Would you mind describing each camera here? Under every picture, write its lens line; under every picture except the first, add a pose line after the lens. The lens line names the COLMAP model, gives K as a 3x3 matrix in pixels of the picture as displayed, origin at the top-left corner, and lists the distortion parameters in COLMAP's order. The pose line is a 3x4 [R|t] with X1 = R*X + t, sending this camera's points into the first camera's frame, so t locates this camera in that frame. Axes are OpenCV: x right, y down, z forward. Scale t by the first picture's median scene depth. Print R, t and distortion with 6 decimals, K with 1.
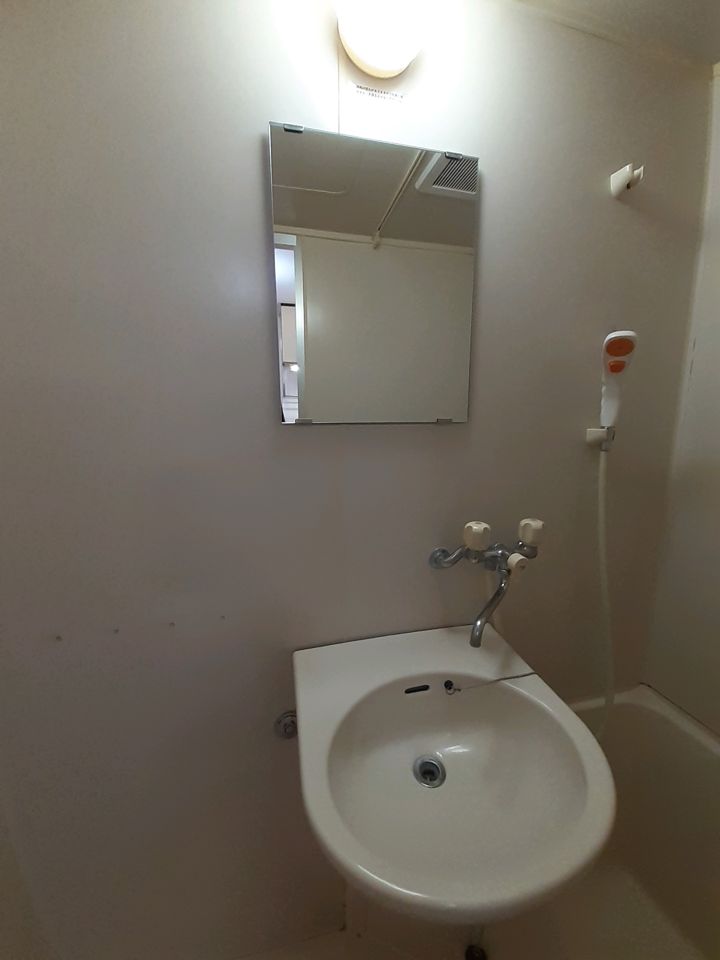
lens RADIAL K [[413.2, 0, 375.2], [0, 413.2, 498.0], [0, 0, 1]] dist [0.015851, -0.015228]
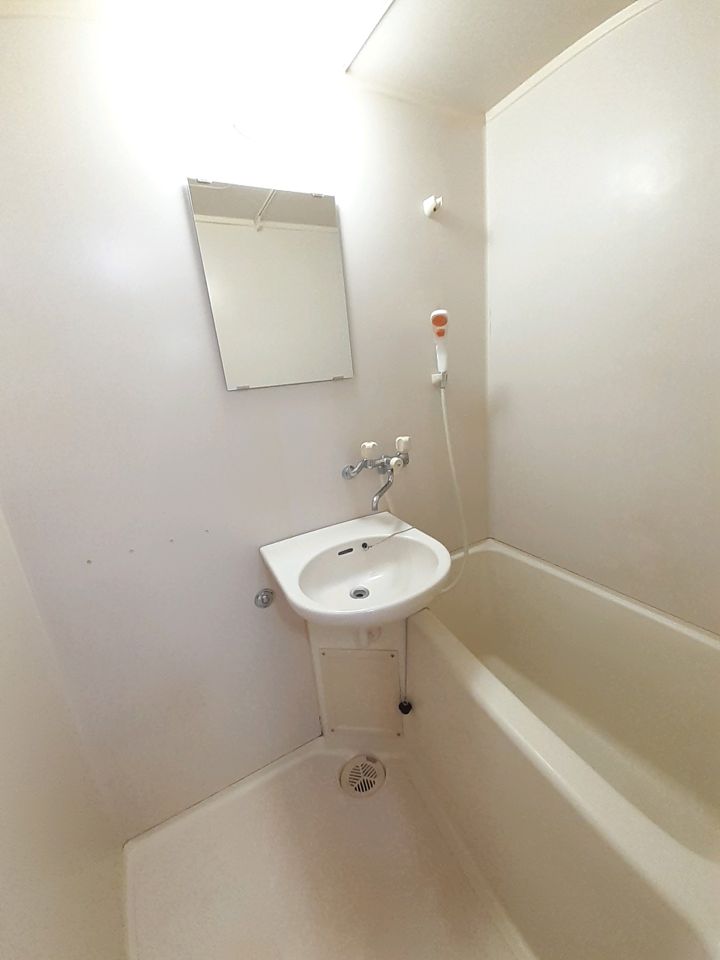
lens RADIAL K [[413.2, 0, 375.2], [0, 413.2, 498.0], [0, 0, 1]] dist [0.015851, -0.015228]
pose [[0.968106, -0.154428, 0.197287, -0.066836], [0.137626, 0.985793, 0.096290, 0.116862], [-0.209354, -0.066068, 0.975606, -0.524429]]
